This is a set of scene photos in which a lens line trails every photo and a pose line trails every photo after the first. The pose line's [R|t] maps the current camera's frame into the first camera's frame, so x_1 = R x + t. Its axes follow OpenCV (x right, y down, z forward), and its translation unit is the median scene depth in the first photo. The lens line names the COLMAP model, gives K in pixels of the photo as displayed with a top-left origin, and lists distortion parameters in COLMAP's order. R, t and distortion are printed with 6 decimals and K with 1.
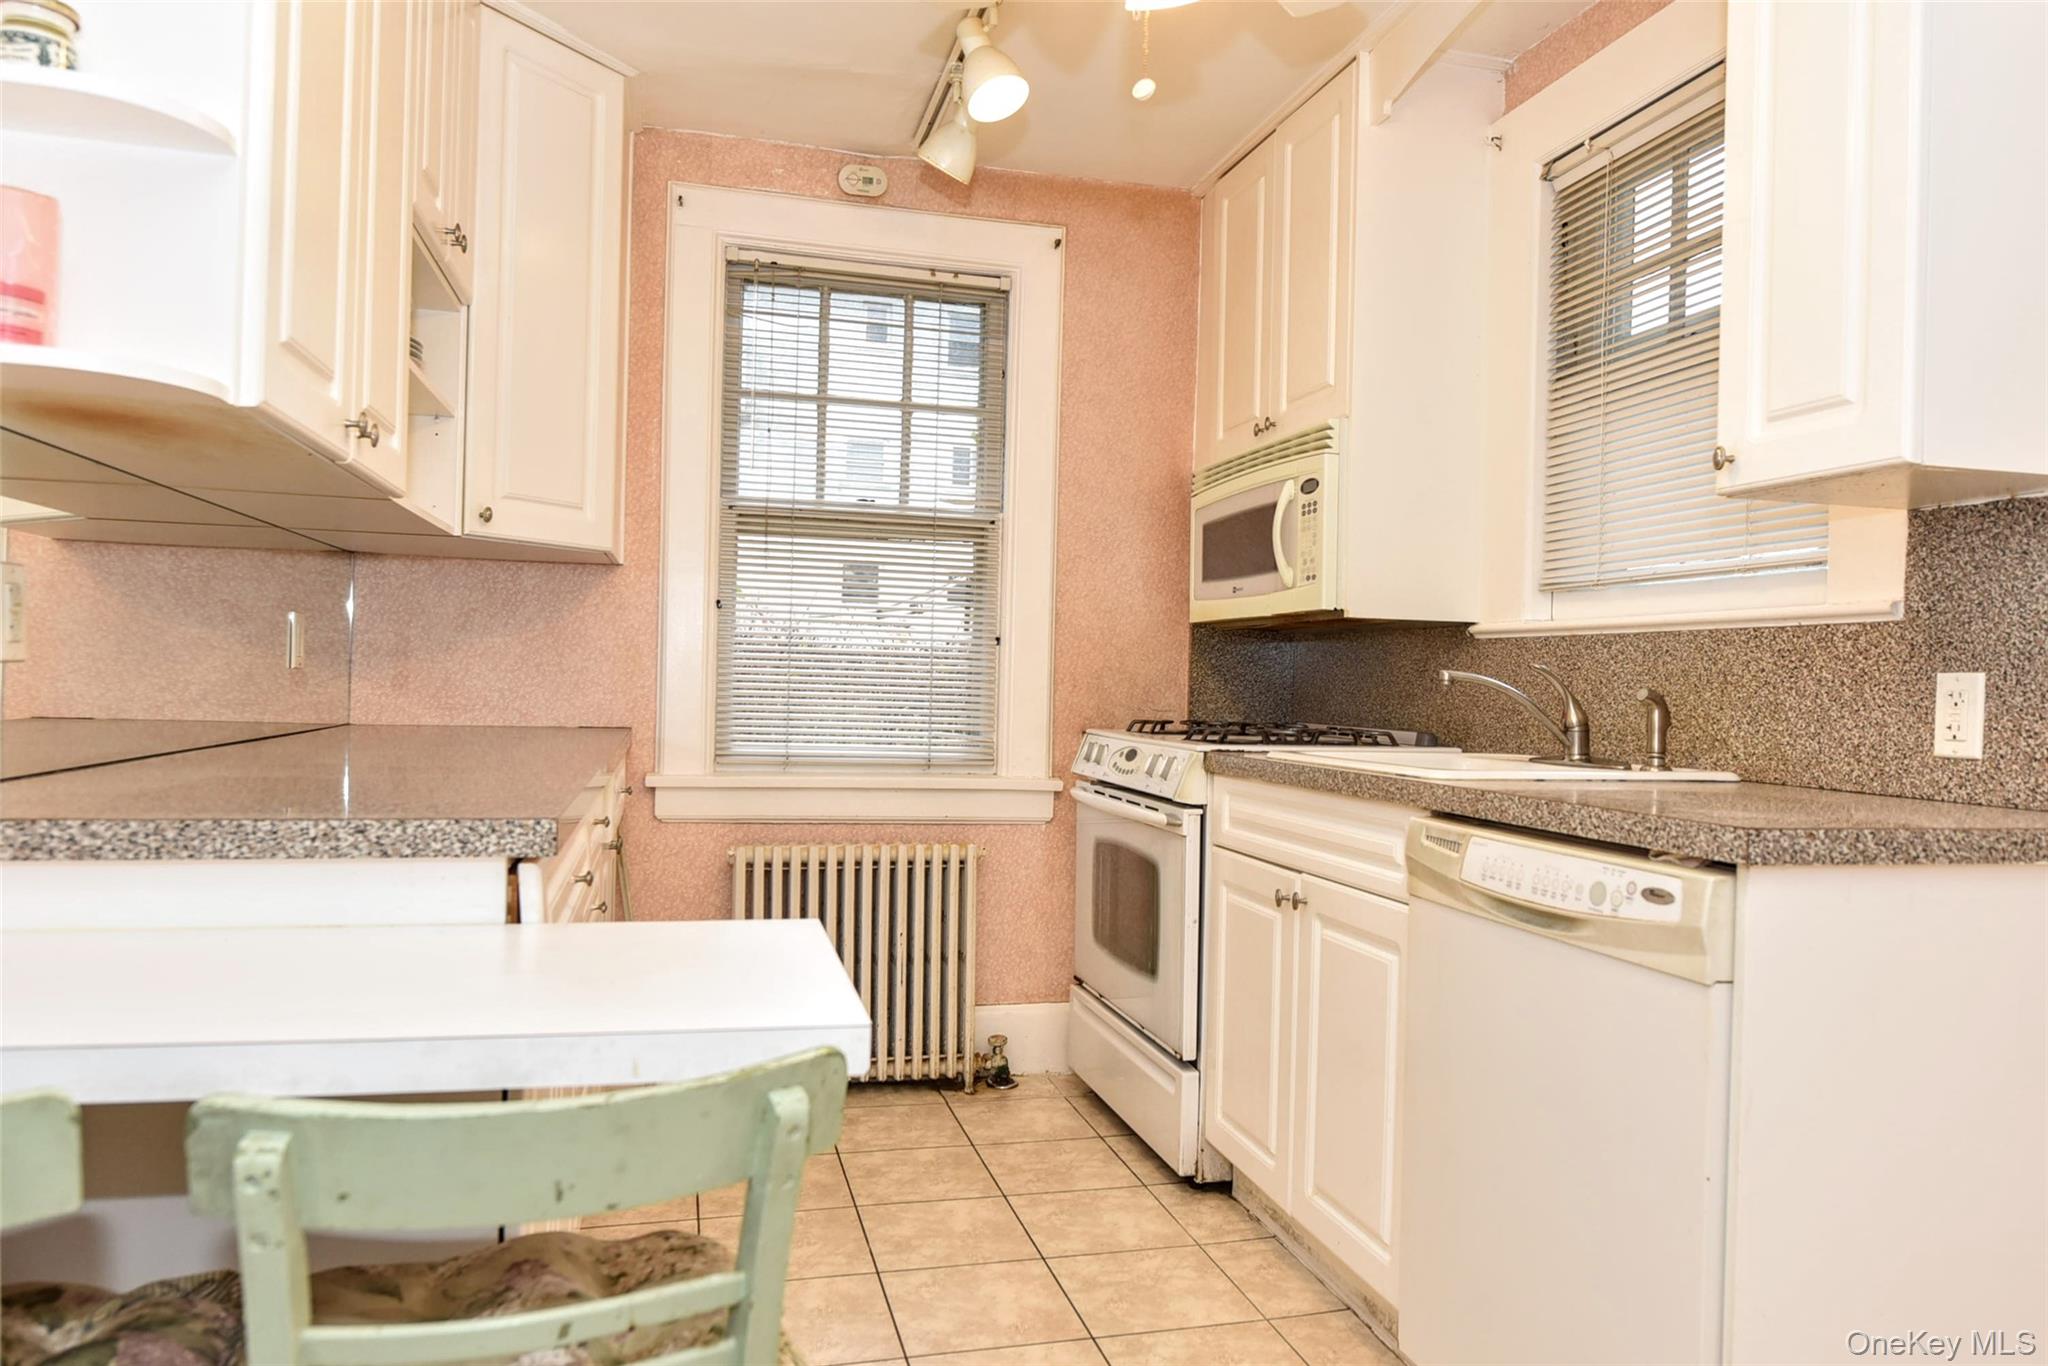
lens RADIAL K [[1346.6, 0, 1024.0], [0, 1346.6, 683.0], [0, 0, 1]] dist [-0.000613, 0.002825]
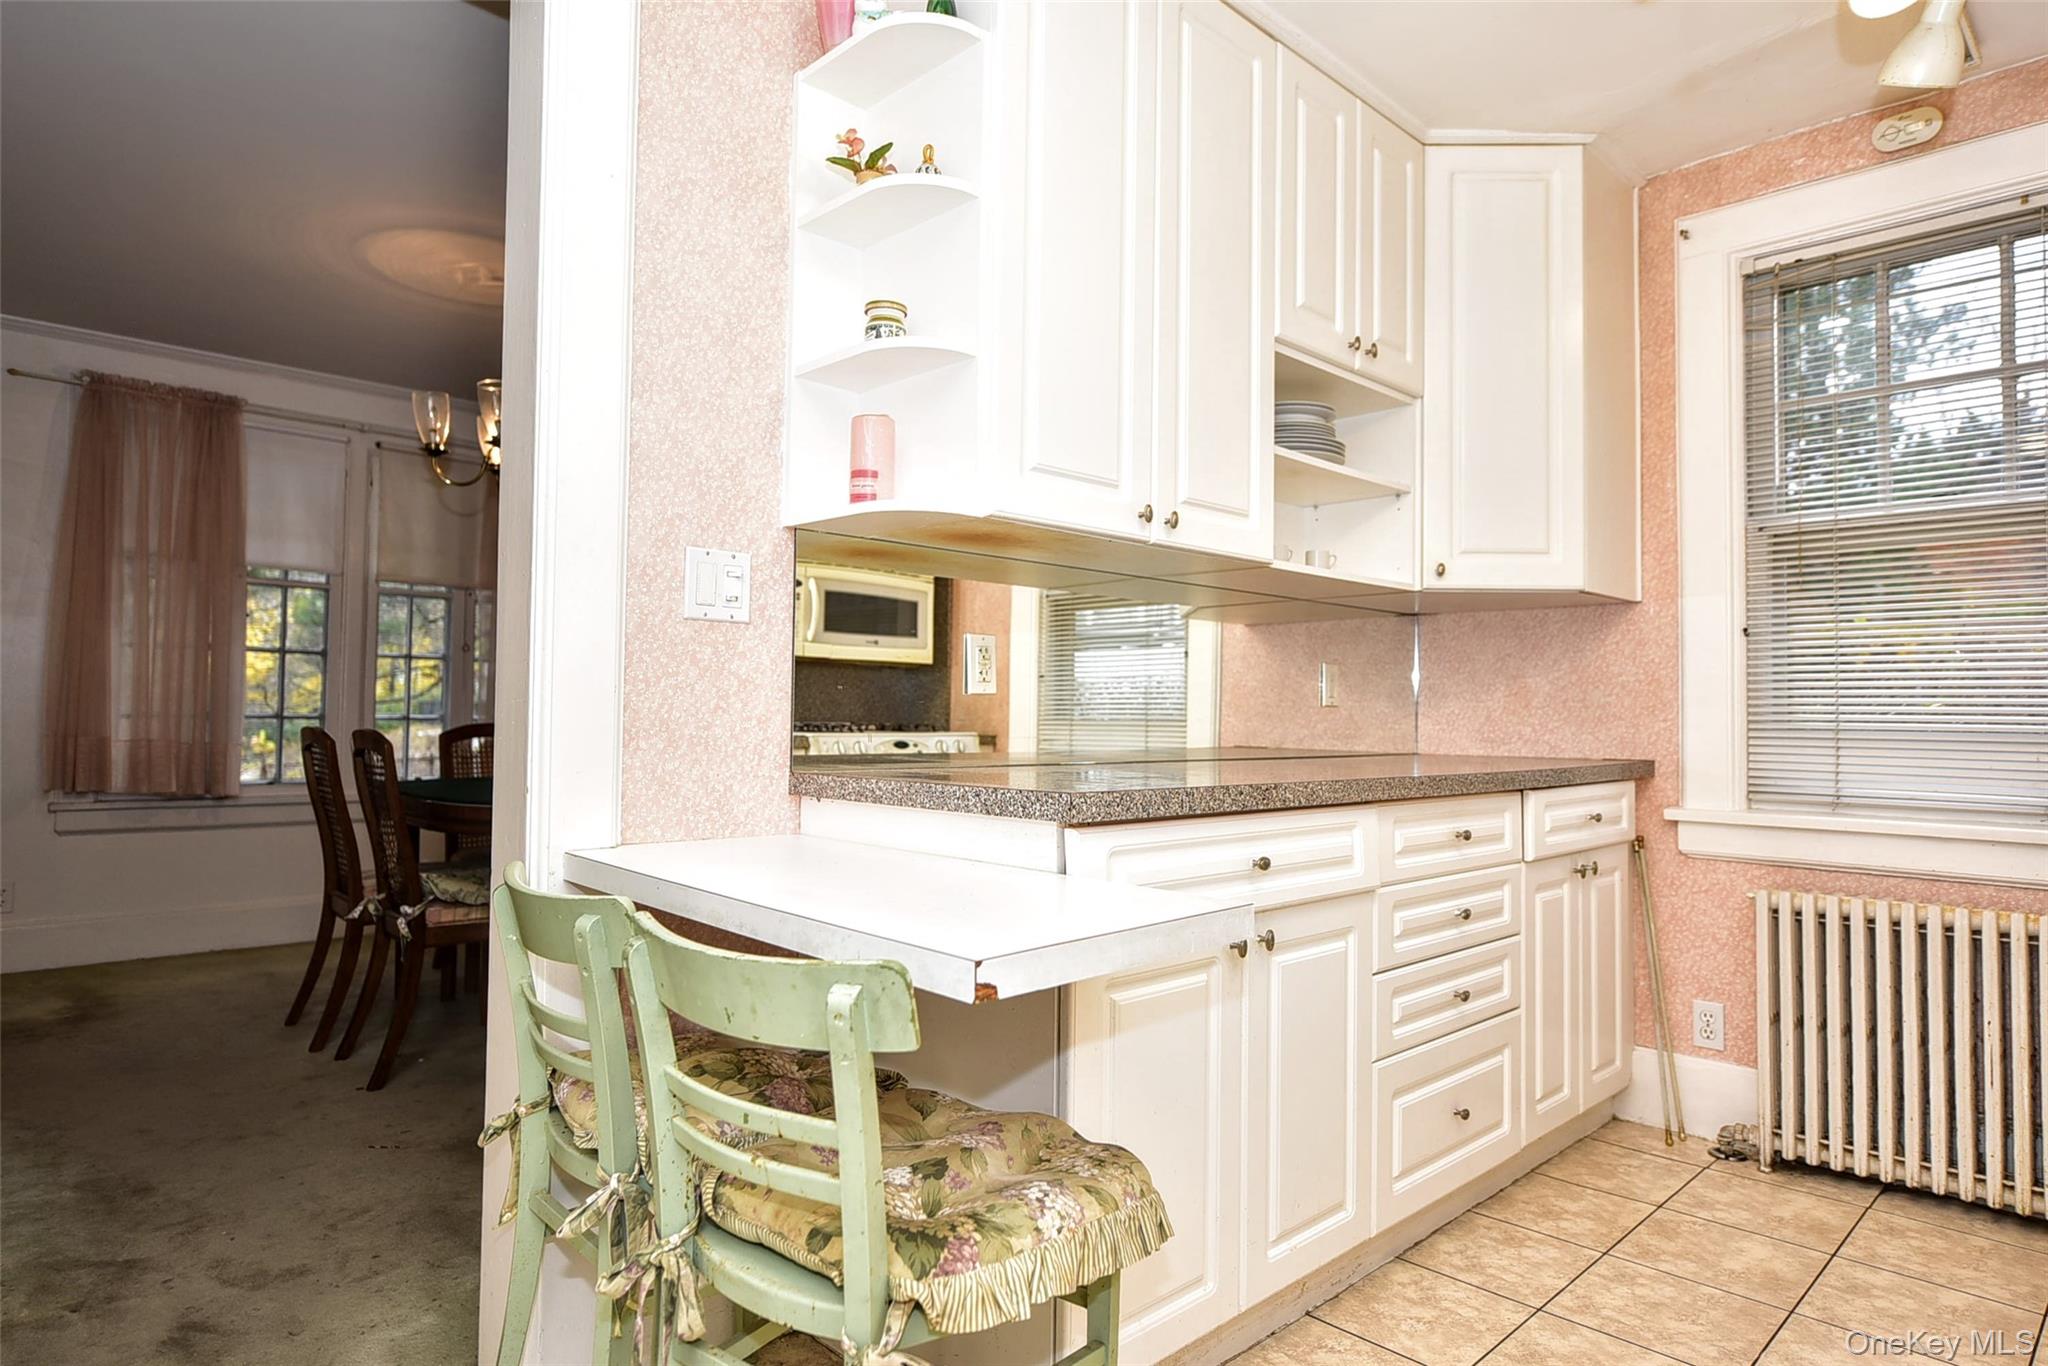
lens RADIAL K [[1142.8, 0, 1024.0], [0, 1142.8, 683.0], [0, 0, 1]] dist [-0.002925, -0.001446]
pose [[0.498157, -0.046590, -0.865834, 0.232011], [0.000449, 0.998569, -0.053475, 0.021704], [0.867087, 0.026250, 0.497465, 0.167724]]
